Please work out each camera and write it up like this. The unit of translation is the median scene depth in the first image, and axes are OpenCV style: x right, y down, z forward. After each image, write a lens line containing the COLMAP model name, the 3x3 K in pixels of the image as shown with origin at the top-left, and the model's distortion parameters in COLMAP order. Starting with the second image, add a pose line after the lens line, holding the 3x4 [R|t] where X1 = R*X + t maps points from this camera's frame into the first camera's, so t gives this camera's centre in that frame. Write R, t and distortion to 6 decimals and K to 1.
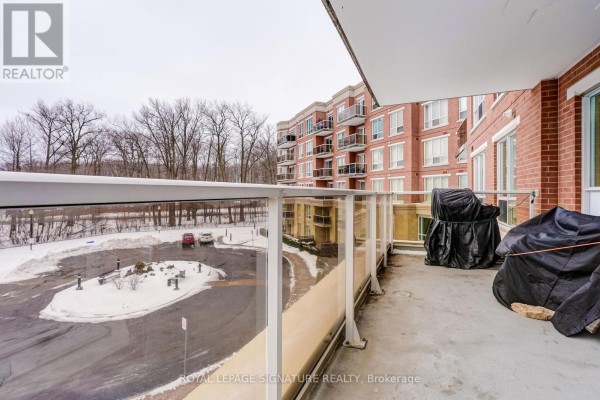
lens RADIAL K [[288.5, 0, 297.6], [0, 288.5, 190.1], [0, 0, 1]] dist [-0.041925, 0.027302]
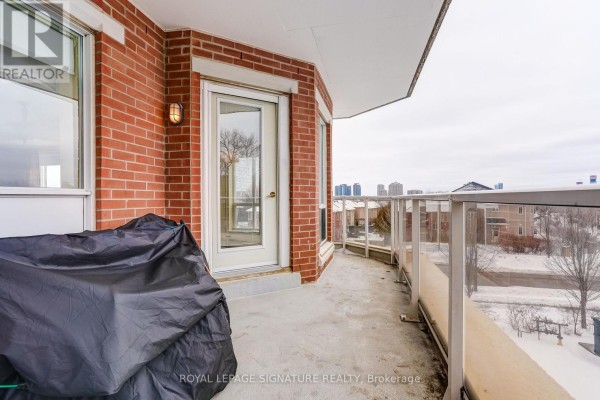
lens RADIAL K [[288.1, 0, 297.4], [0, 288.1, 199.3], [0, 0, 1]] dist [-0.048262, 0.026546]
pose [[-0.984803, 0.004784, -0.173607, 0.679398], [0.004430, 0.999987, 0.002427, 0.011684], [0.173616, 0.001621, -0.984812, 1.622634]]
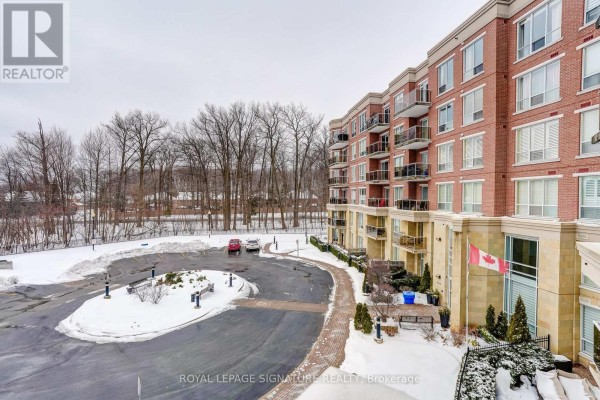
lens RADIAL K [[288.1, 0, 297.4], [0, 288.1, 199.3], [0, 0, 1]] dist [-0.048262, 0.026546]
pose [[0.976284, 0.009440, -0.216287, 0.034596], [-0.005591, 0.999815, 0.018400, -0.003834], [0.216421, -0.016754, 0.976156, 0.101147]]
